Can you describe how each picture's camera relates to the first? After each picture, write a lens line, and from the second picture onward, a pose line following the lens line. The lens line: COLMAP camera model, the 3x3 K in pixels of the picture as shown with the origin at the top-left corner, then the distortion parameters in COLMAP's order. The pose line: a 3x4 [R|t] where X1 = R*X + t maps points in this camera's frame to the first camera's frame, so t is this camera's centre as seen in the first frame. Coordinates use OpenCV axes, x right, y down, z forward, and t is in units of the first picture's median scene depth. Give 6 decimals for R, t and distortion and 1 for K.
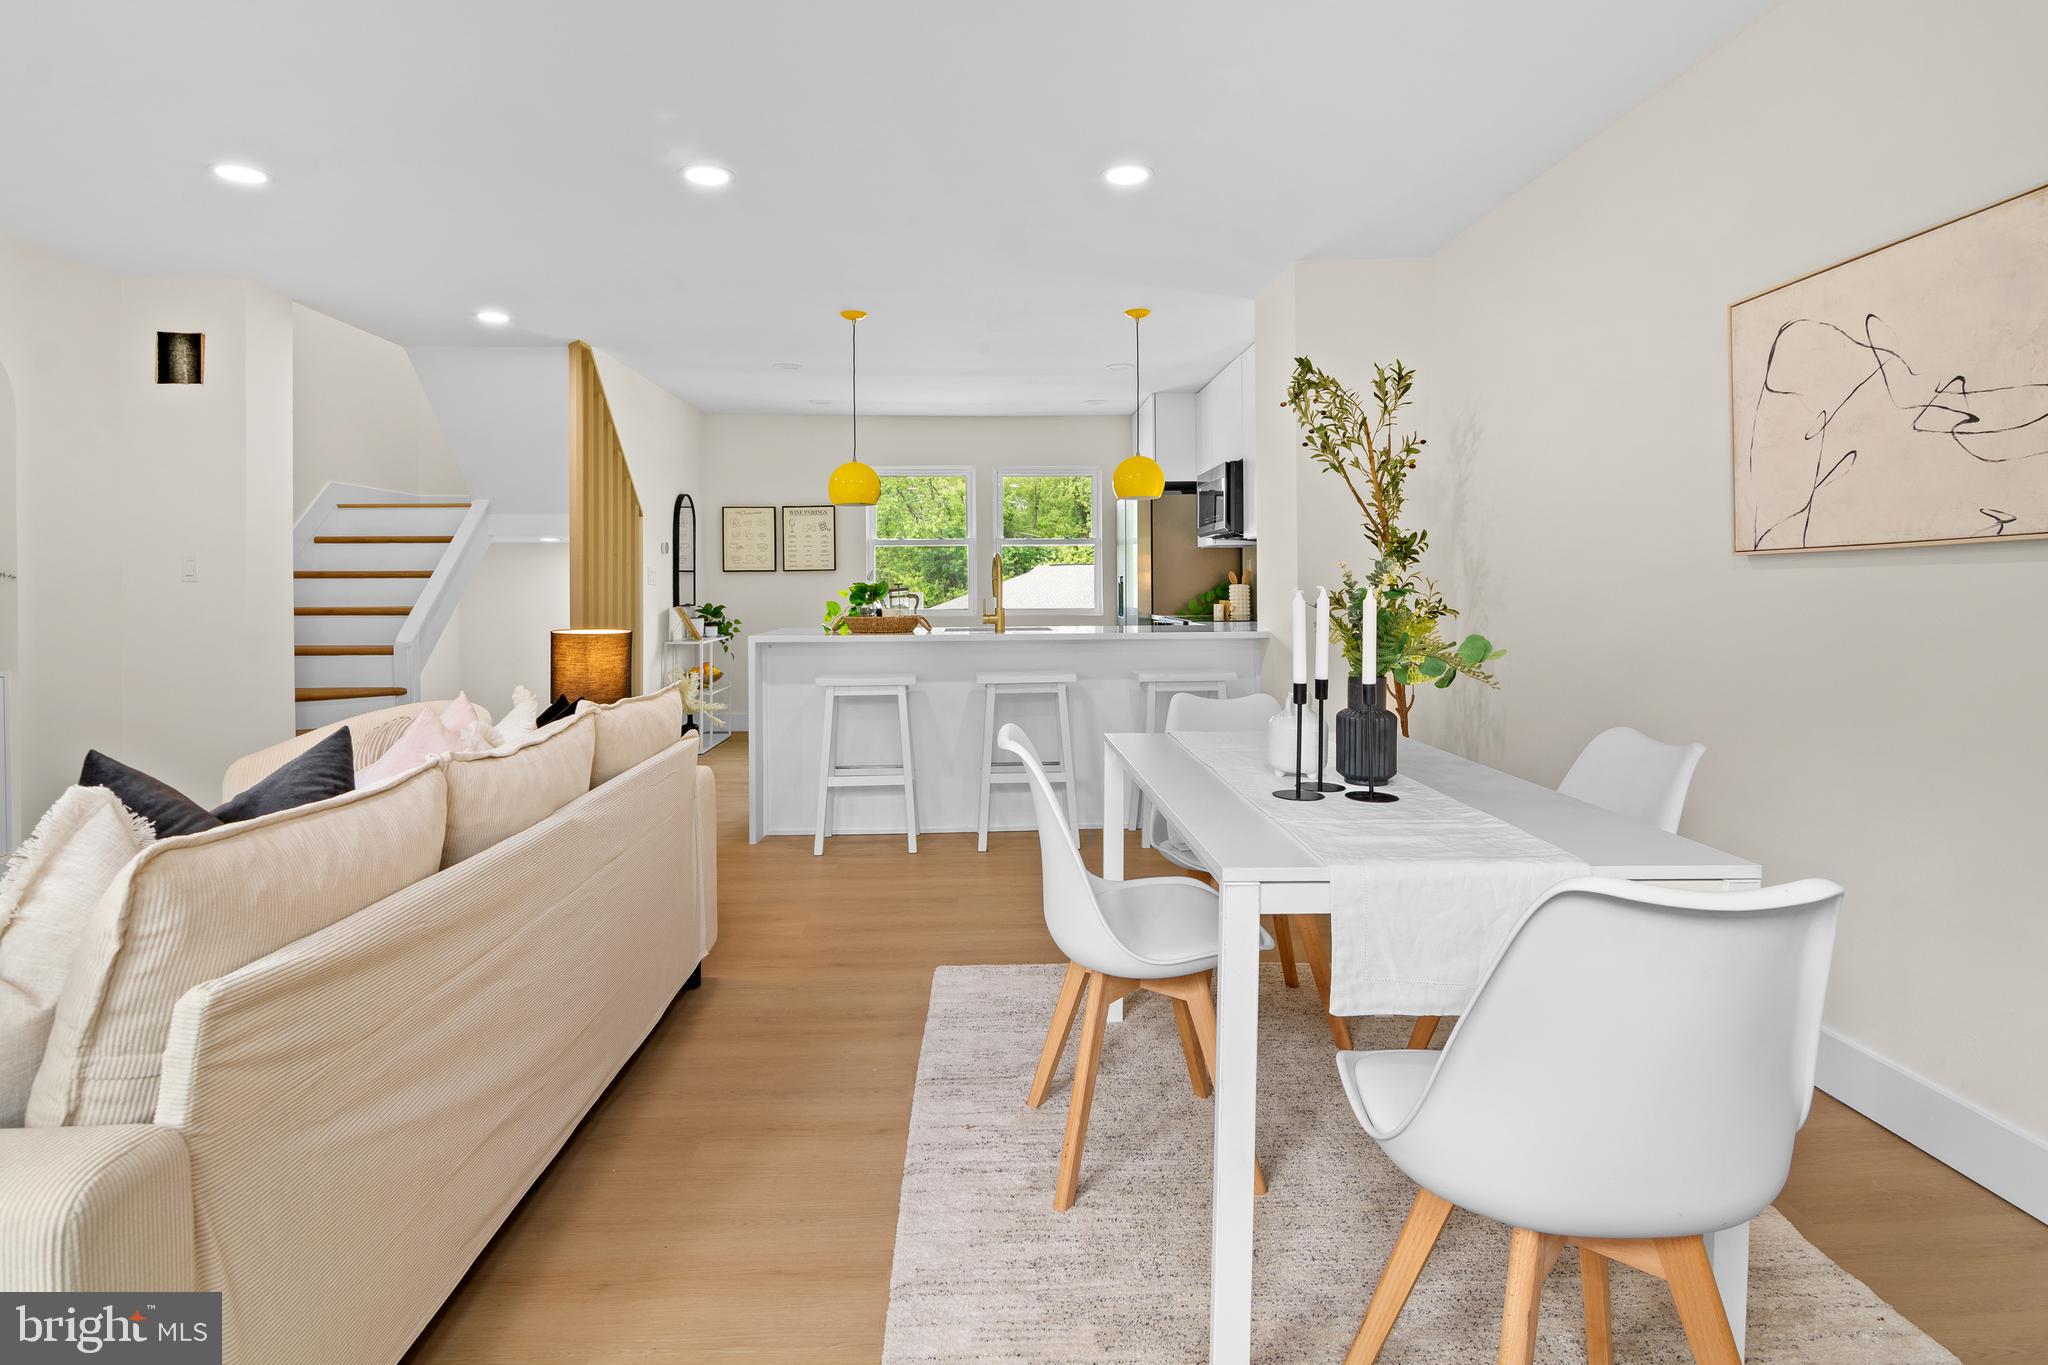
lens RADIAL K [[1021.9, 0, 1028.2], [0, 1021.9, 583.5], [0, 0, 1]] dist [-0.002741, -0.000517]
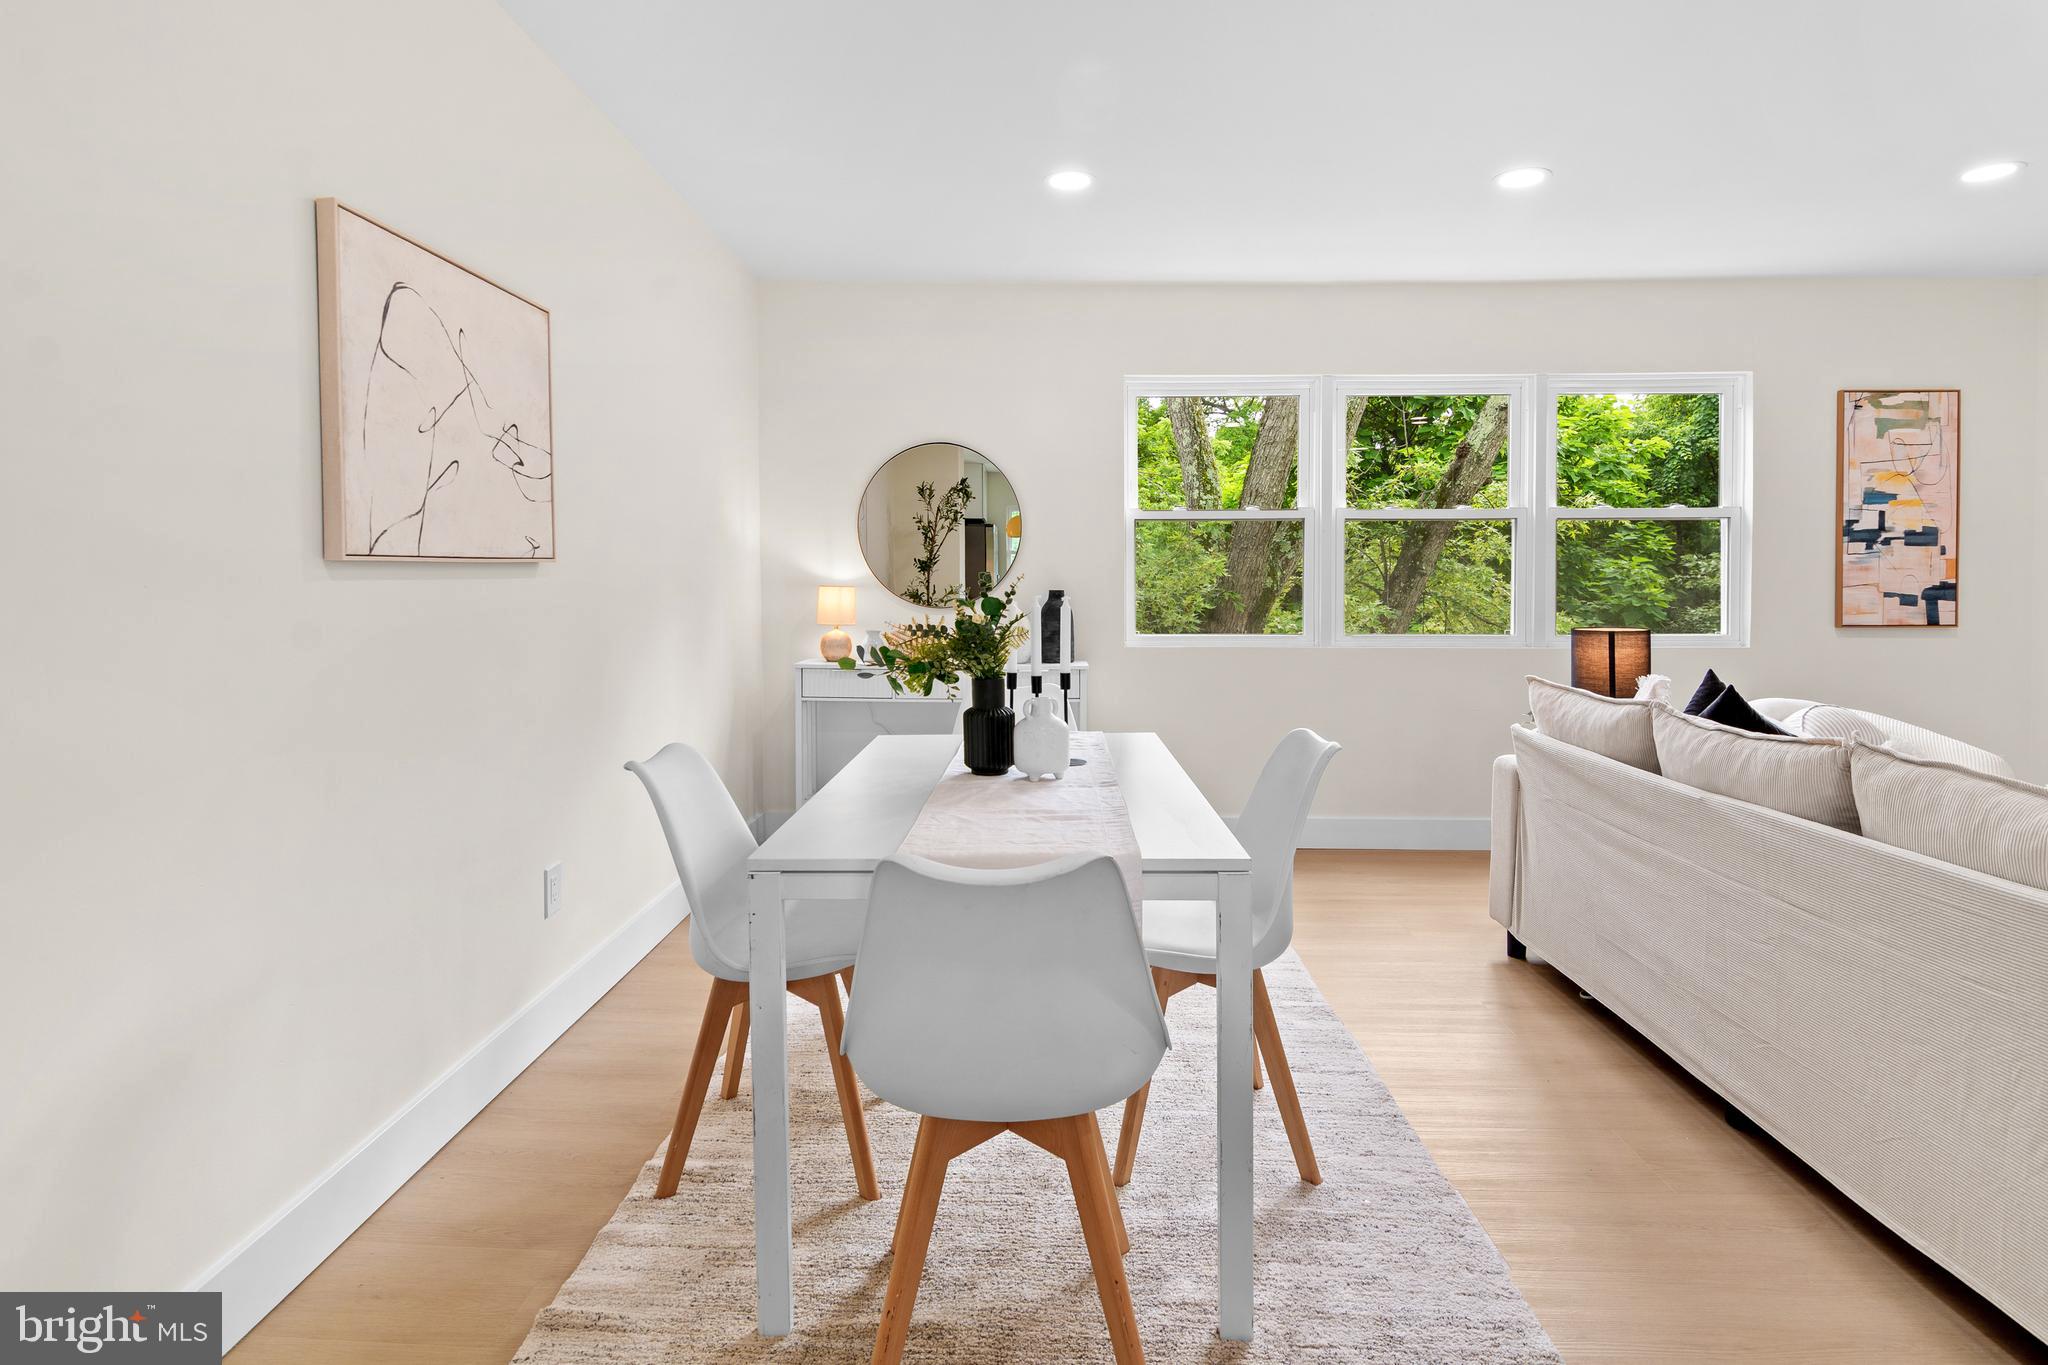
lens RADIAL K [[1025.2, 0, 1011.0], [0, 1025.2, 609.4], [0, 0, 1]] dist [-0.002777, -0.008670]
pose [[-0.996467, 0.004518, 0.083867, 0.177973], [0.006926, 0.999571, 0.028448, -0.011032], [-0.083703, 0.028928, -0.996071, 1.727670]]
